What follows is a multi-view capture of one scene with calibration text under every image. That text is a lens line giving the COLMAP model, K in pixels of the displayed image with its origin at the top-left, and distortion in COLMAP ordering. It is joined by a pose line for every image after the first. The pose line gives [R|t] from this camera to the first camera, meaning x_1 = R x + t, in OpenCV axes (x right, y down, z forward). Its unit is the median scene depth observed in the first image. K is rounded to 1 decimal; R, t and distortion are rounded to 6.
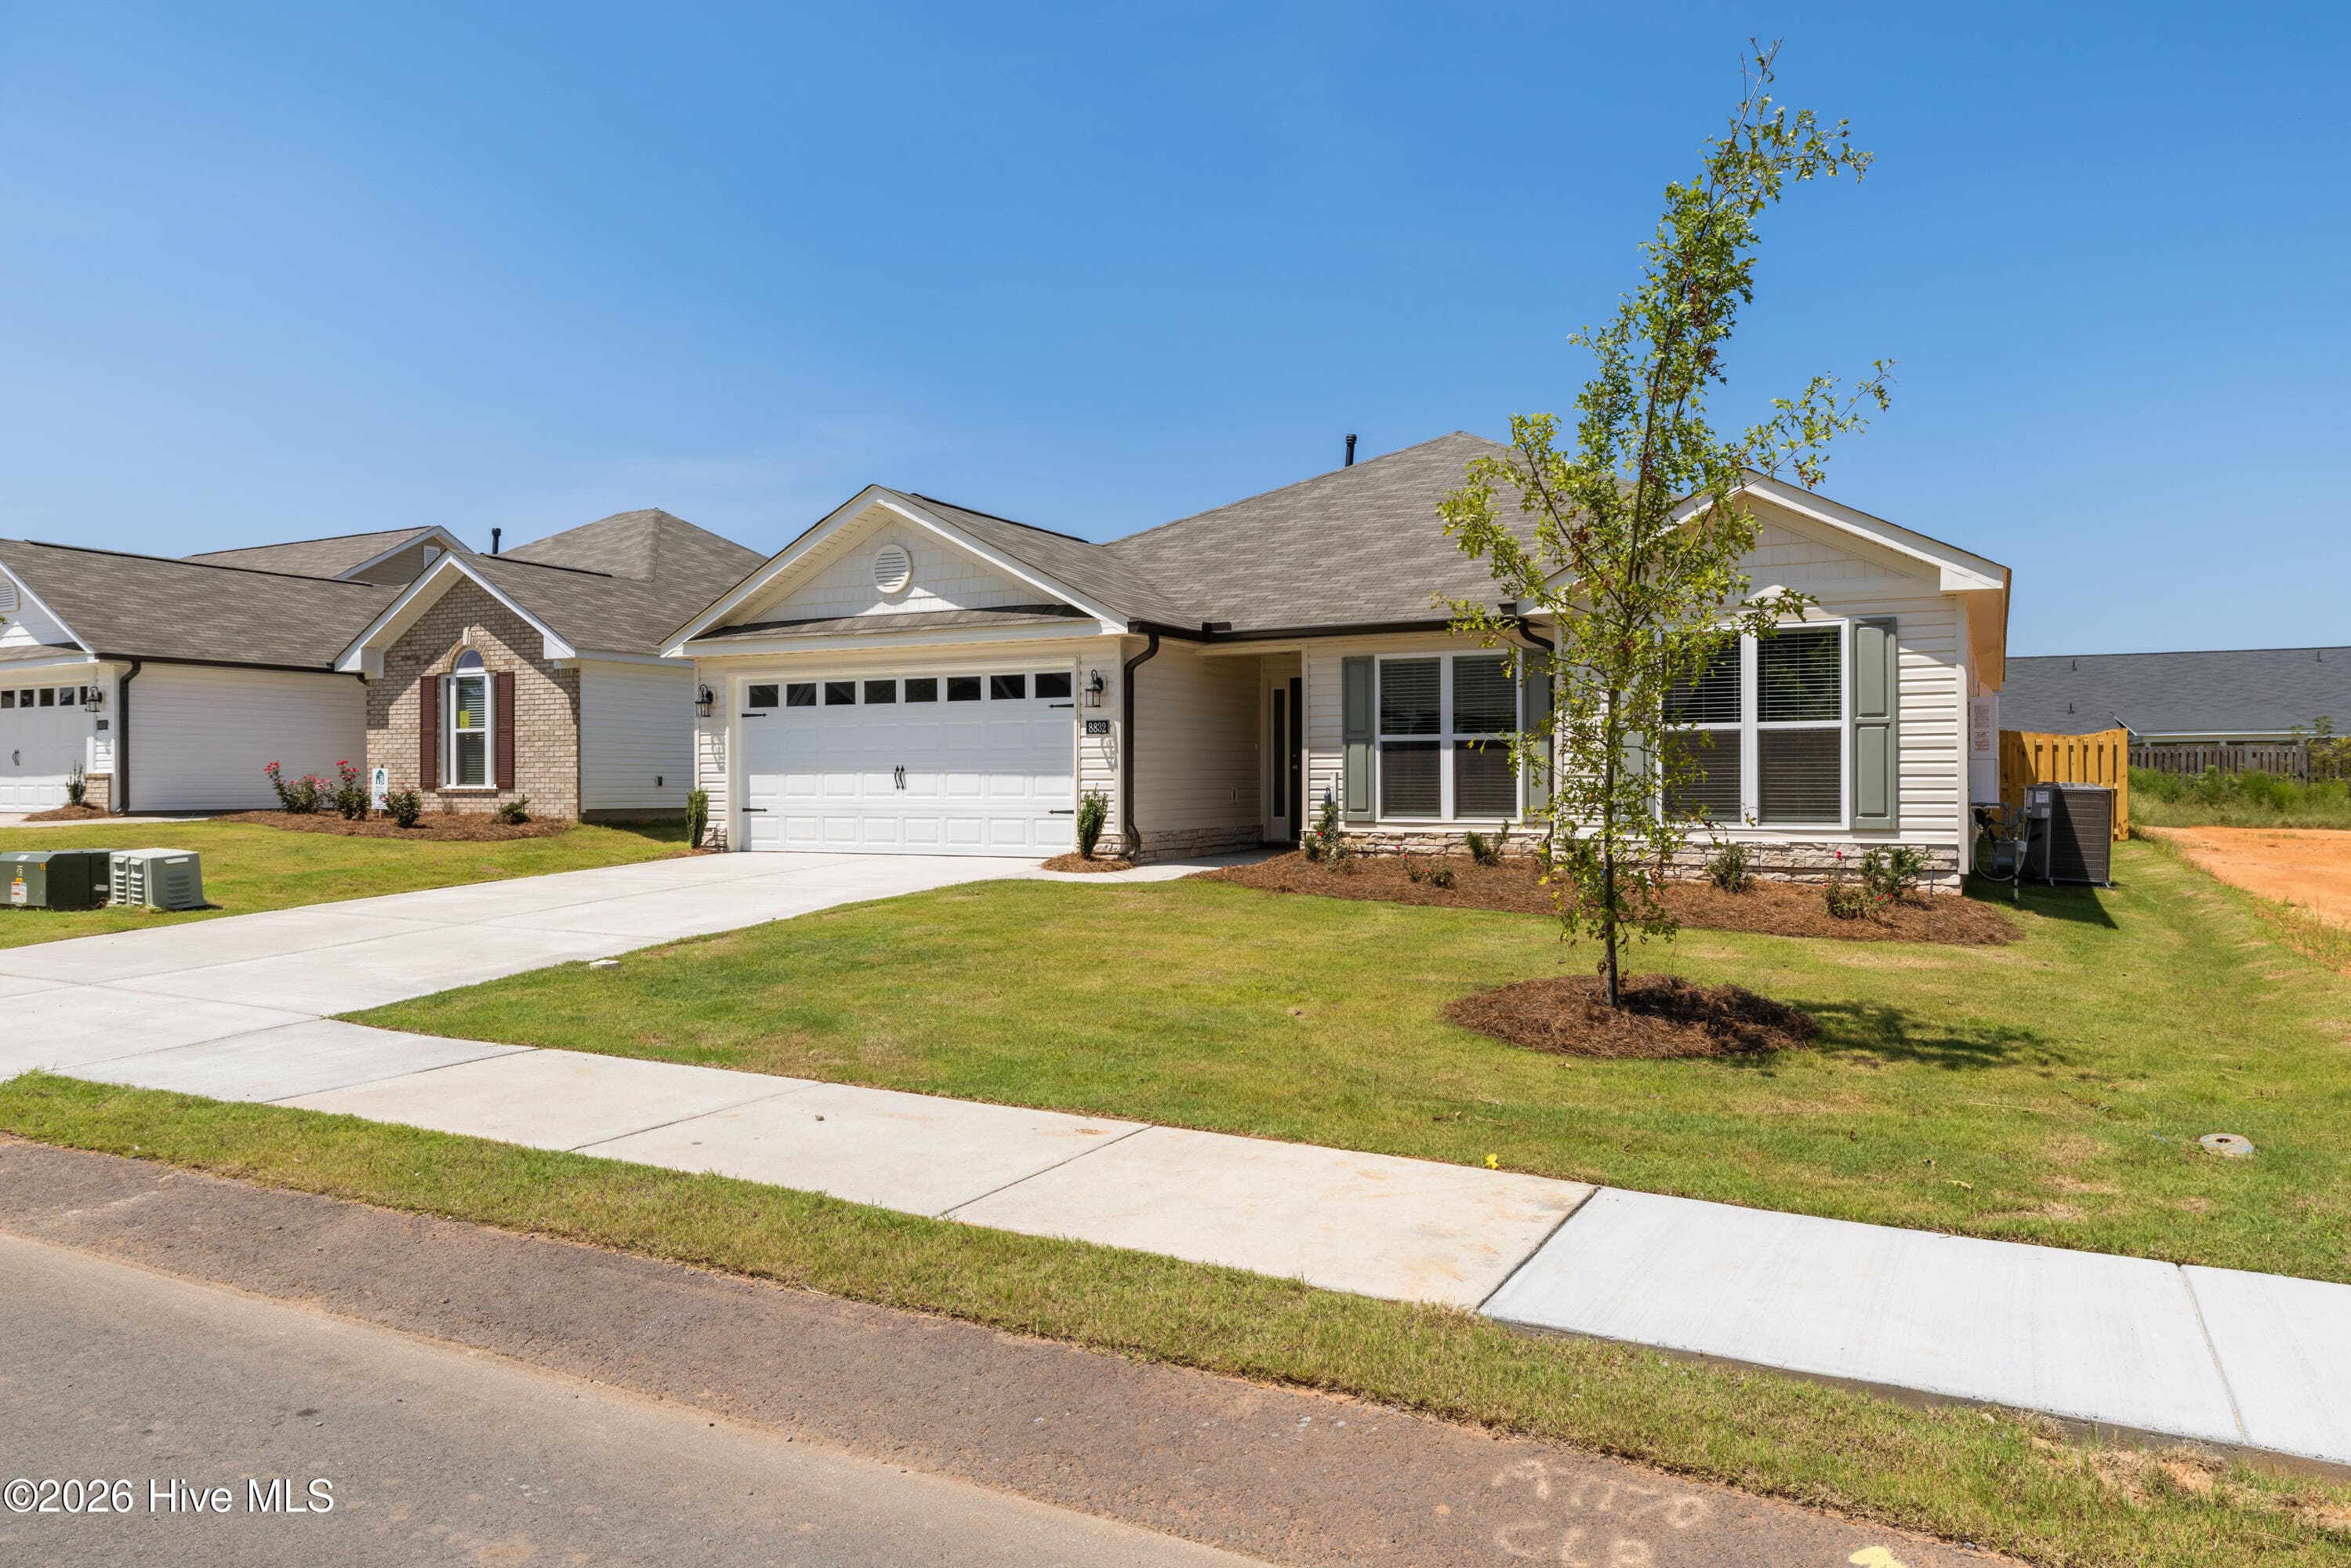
lens RADIAL K [[1573.8, 0, 1175.9], [0, 1573.8, 788.5], [0, 0, 1]] dist [0.000199, 0.000452]
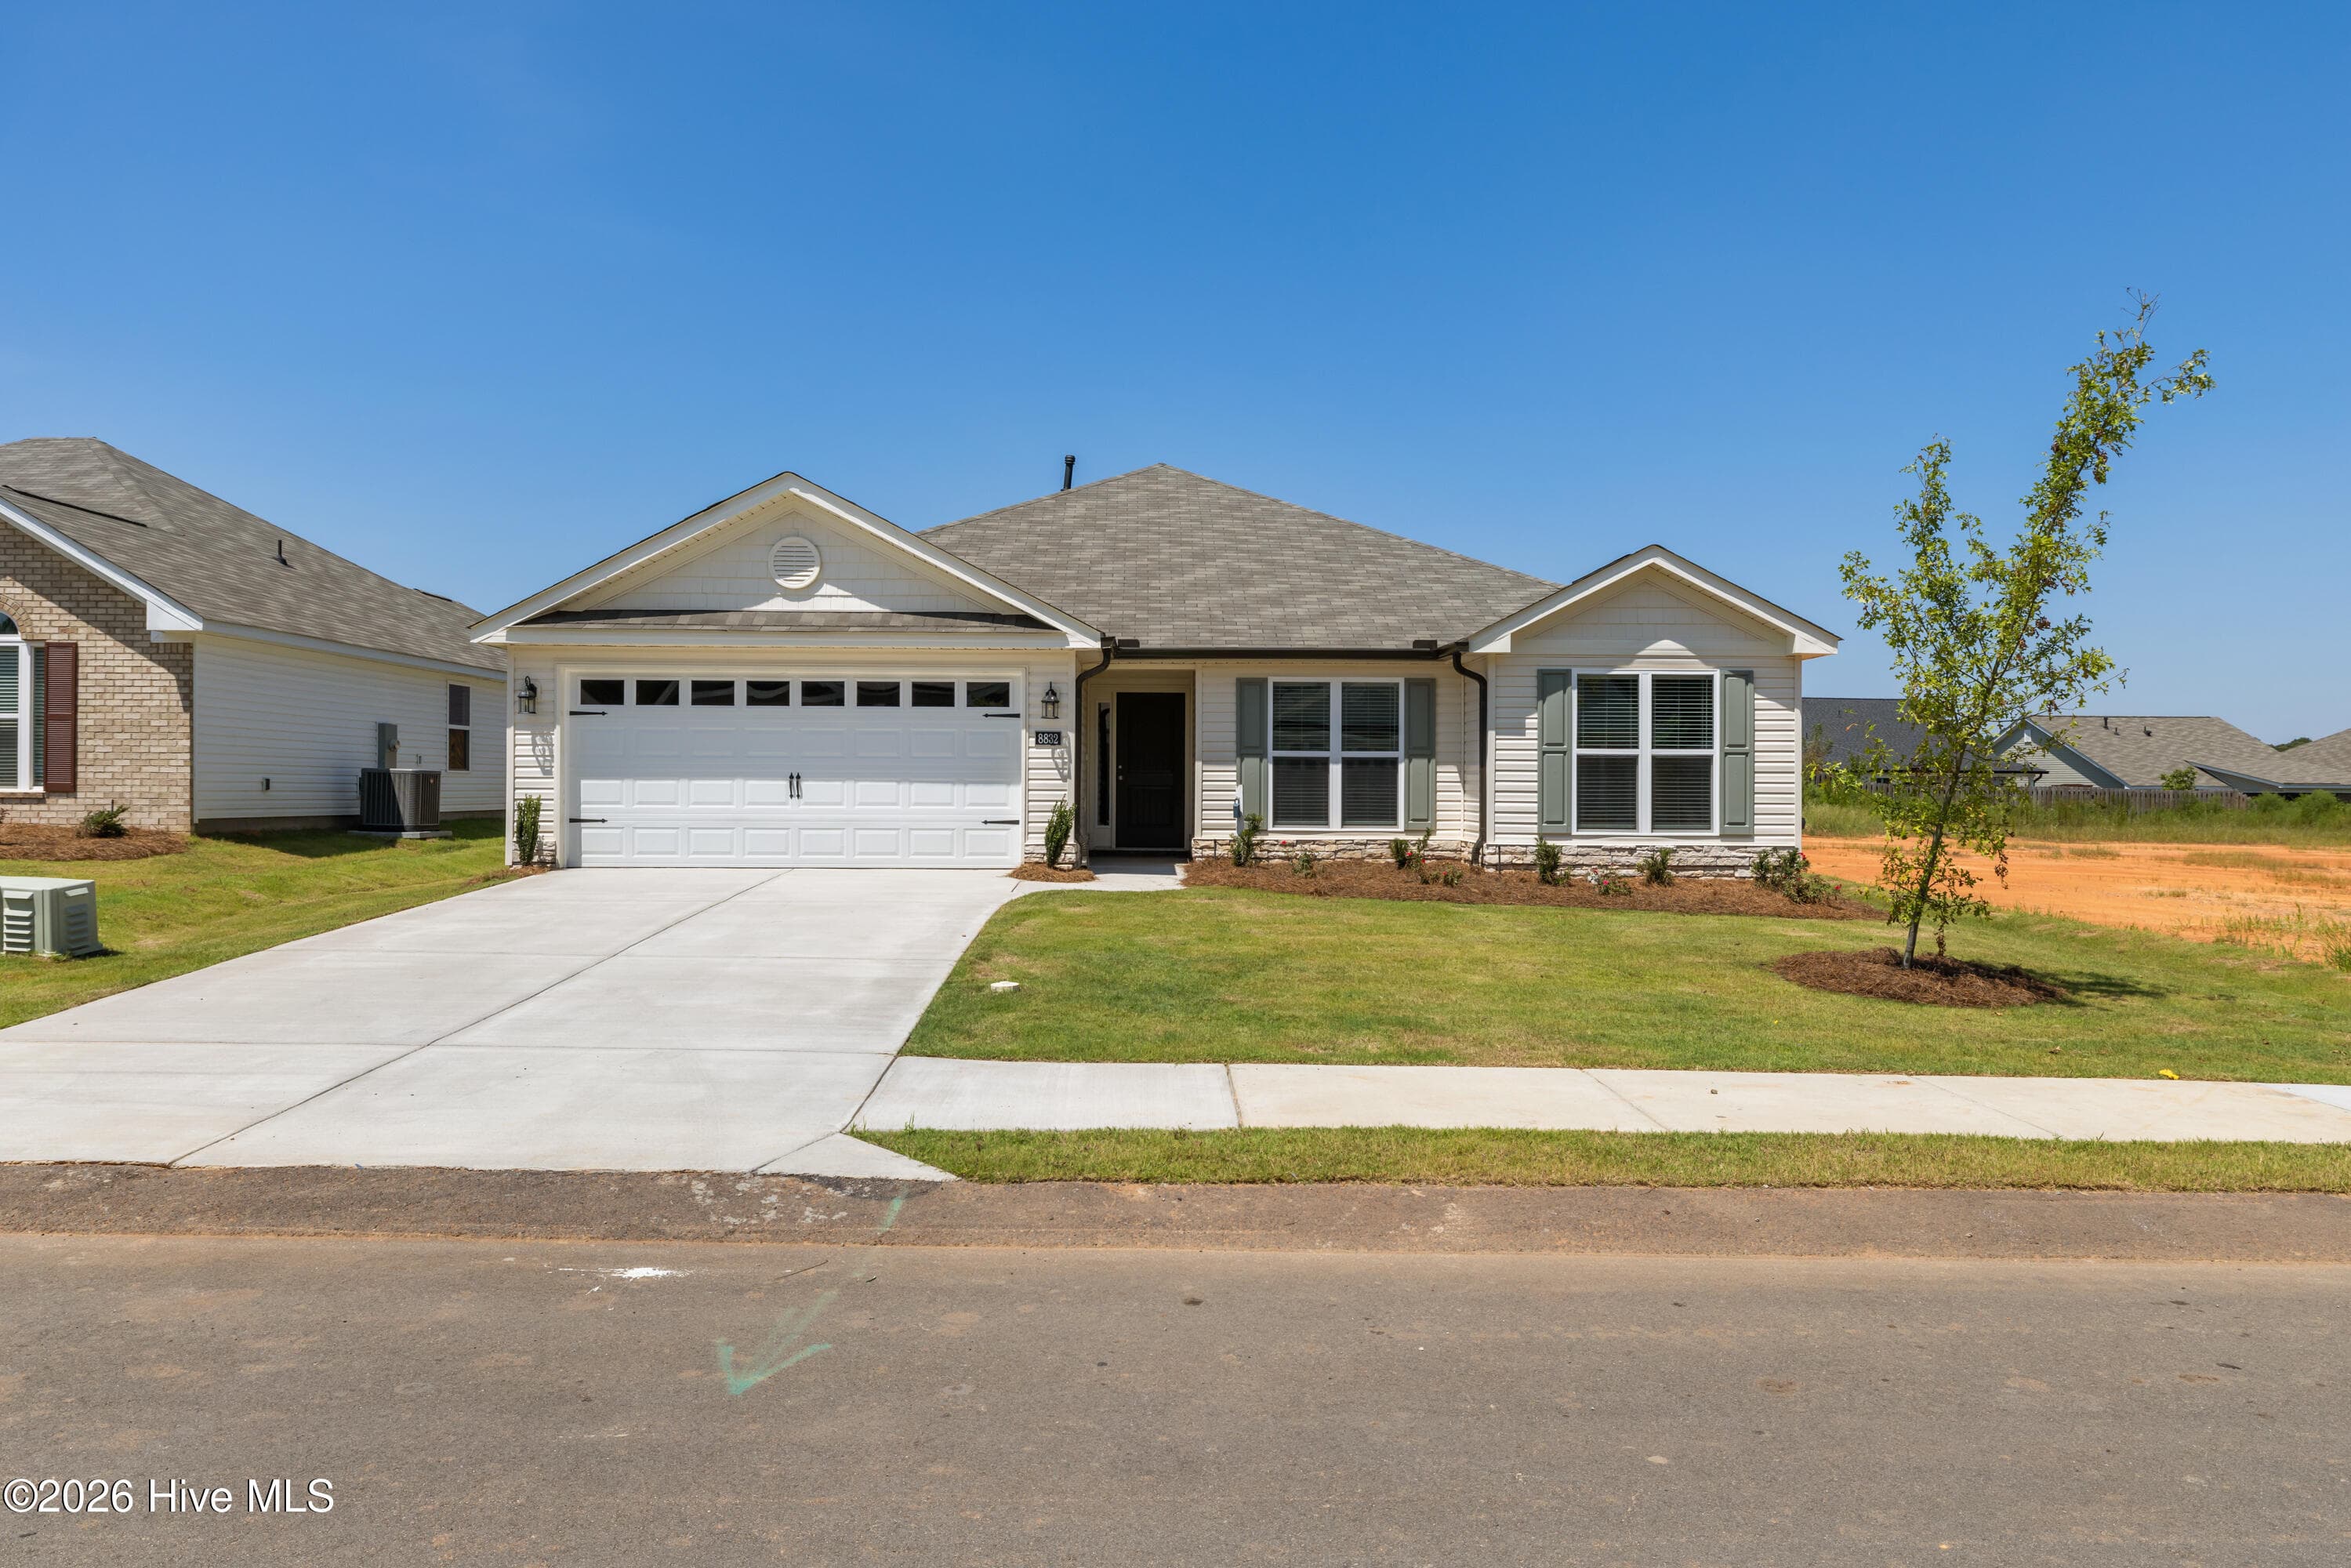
lens RADIAL K [[1598.1, 0, 1181.5], [0, 1598.1, 779.7], [0, 0, 1]] dist [0.000919, -0.004012]
pose [[0.876178, 0.009511, 0.481895, -0.464038], [-0.005973, 0.999943, -0.008876, -0.003651], [-0.481951, 0.004898, 0.876184, 0.061216]]
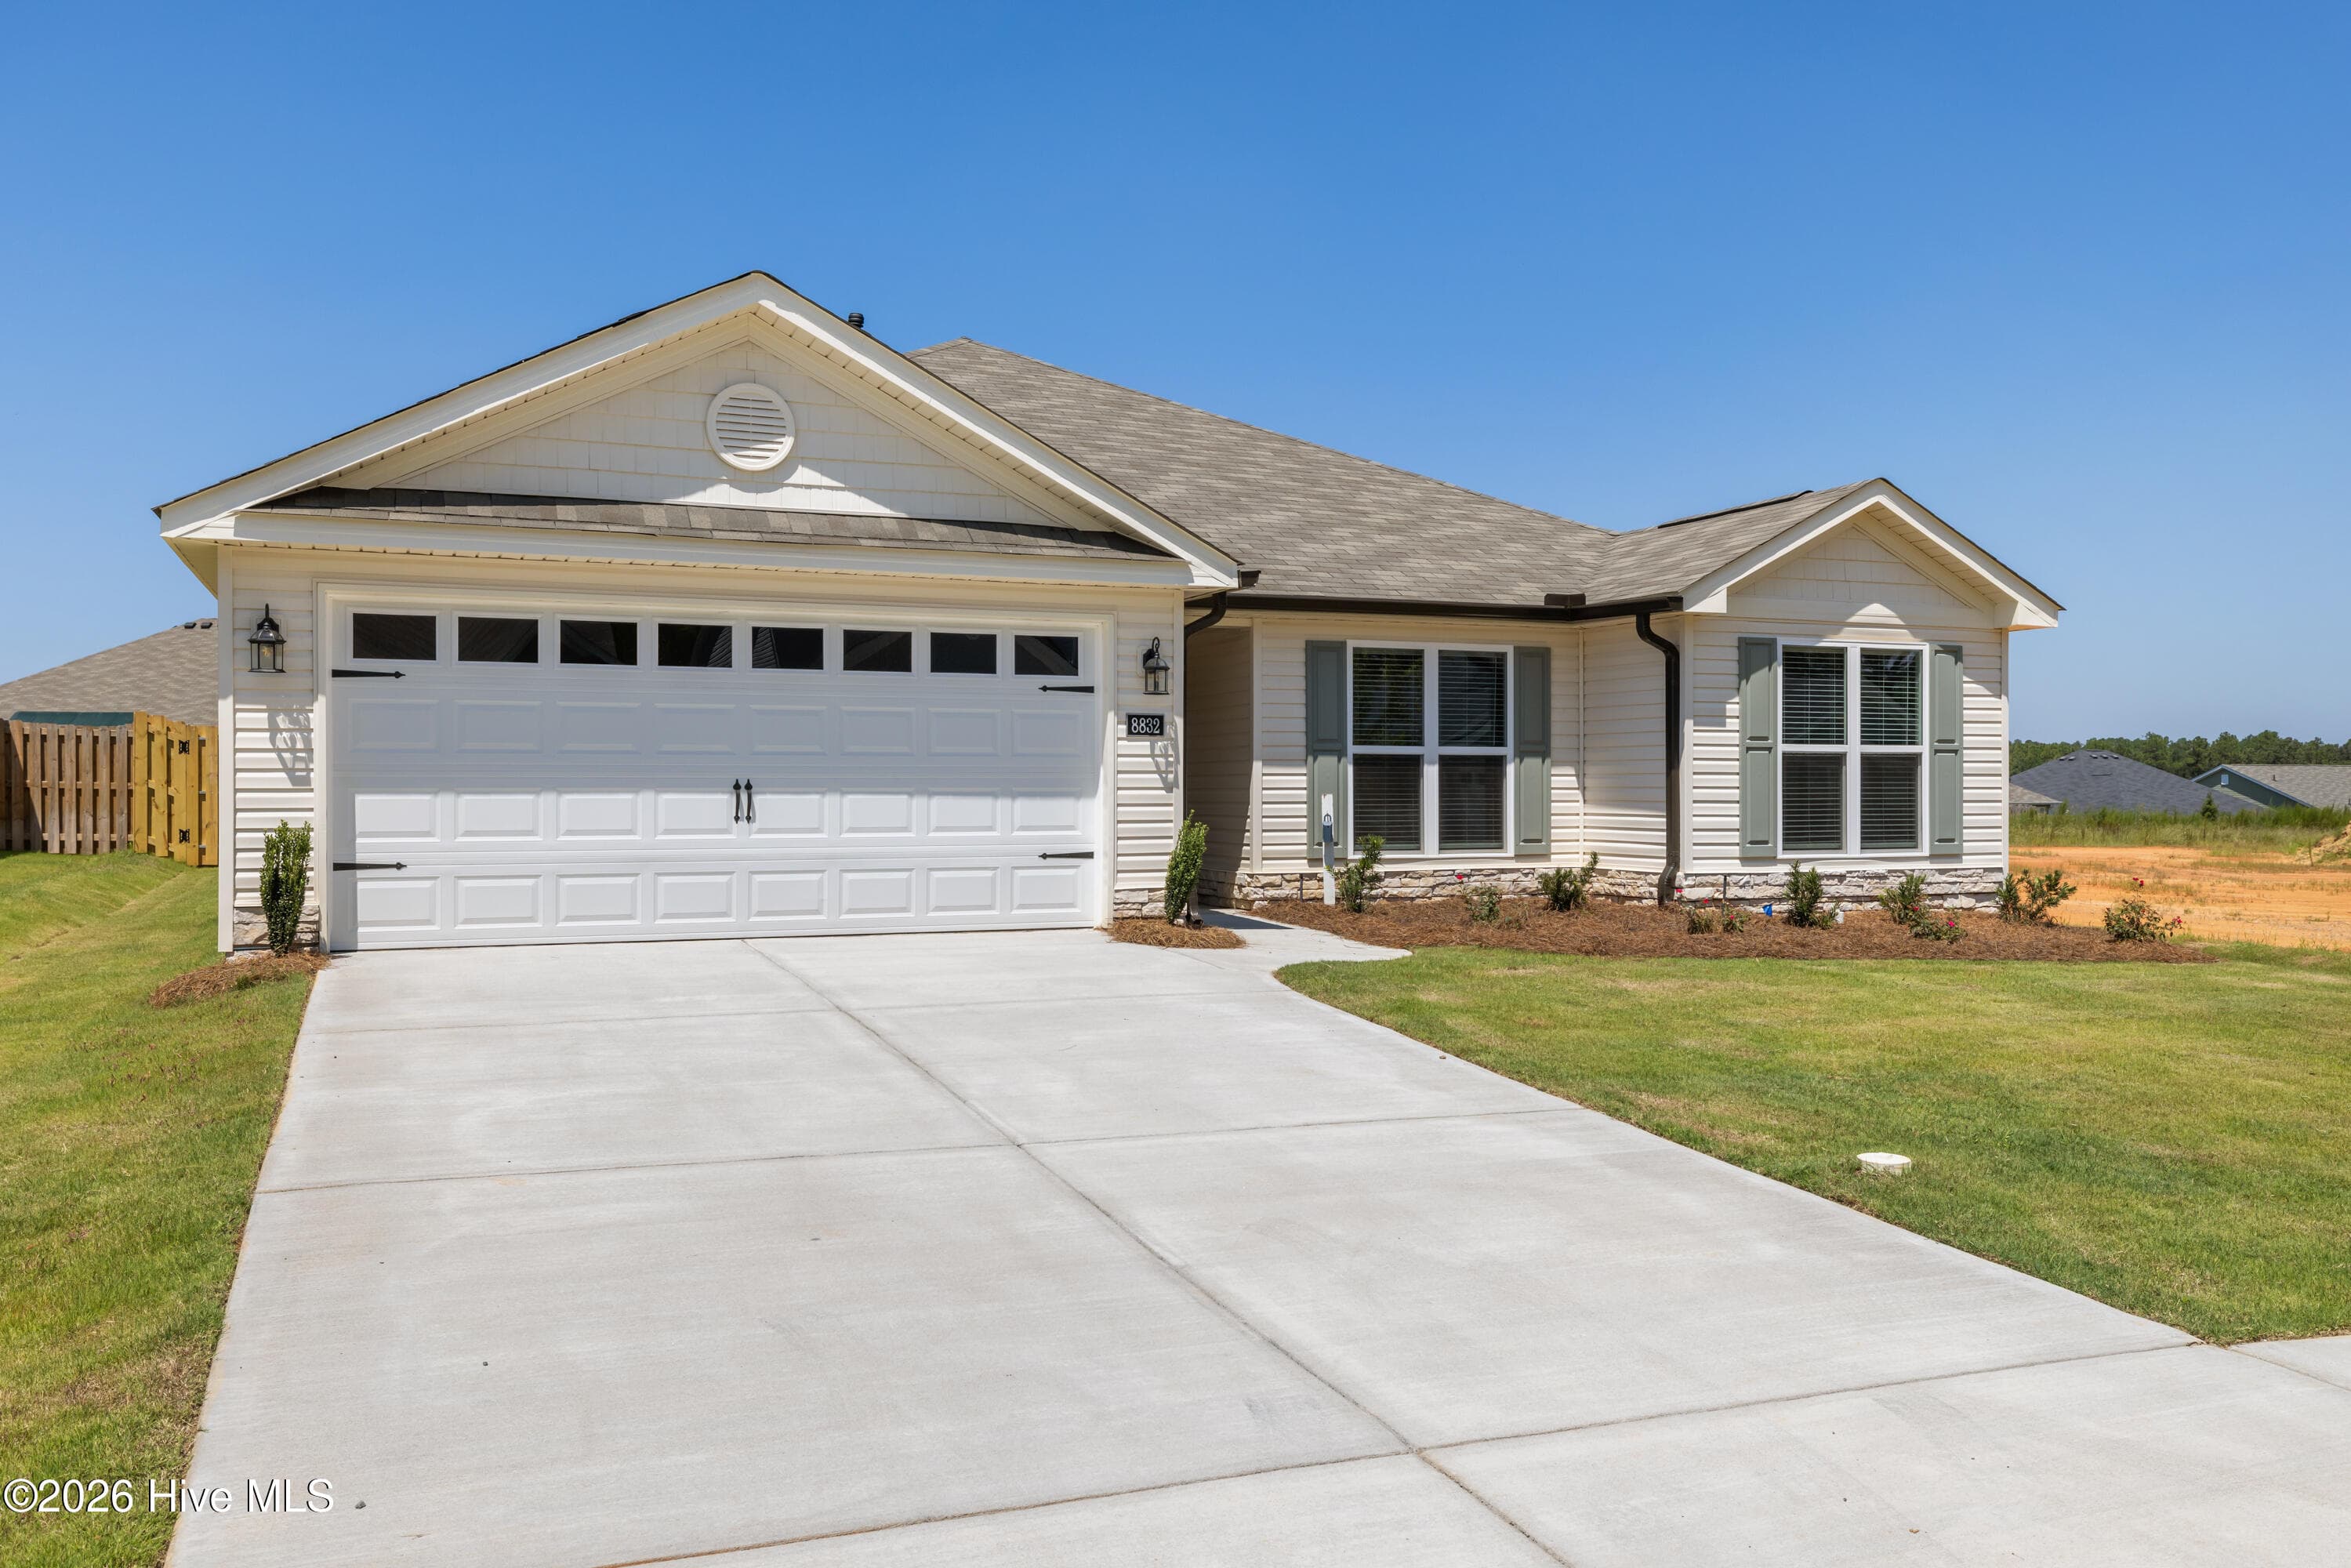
lens RADIAL K [[1885.0, 0, 1174.1], [0, 1885.0, 789.3], [0, 0, 1]] dist [0.008127, -0.040613]
pose [[0.637906, 0.003113, 0.770108, -0.638460], [0.001010, 0.999988, -0.004879, -0.008223], [-0.770114, 0.003890, 0.637895, 0.488194]]
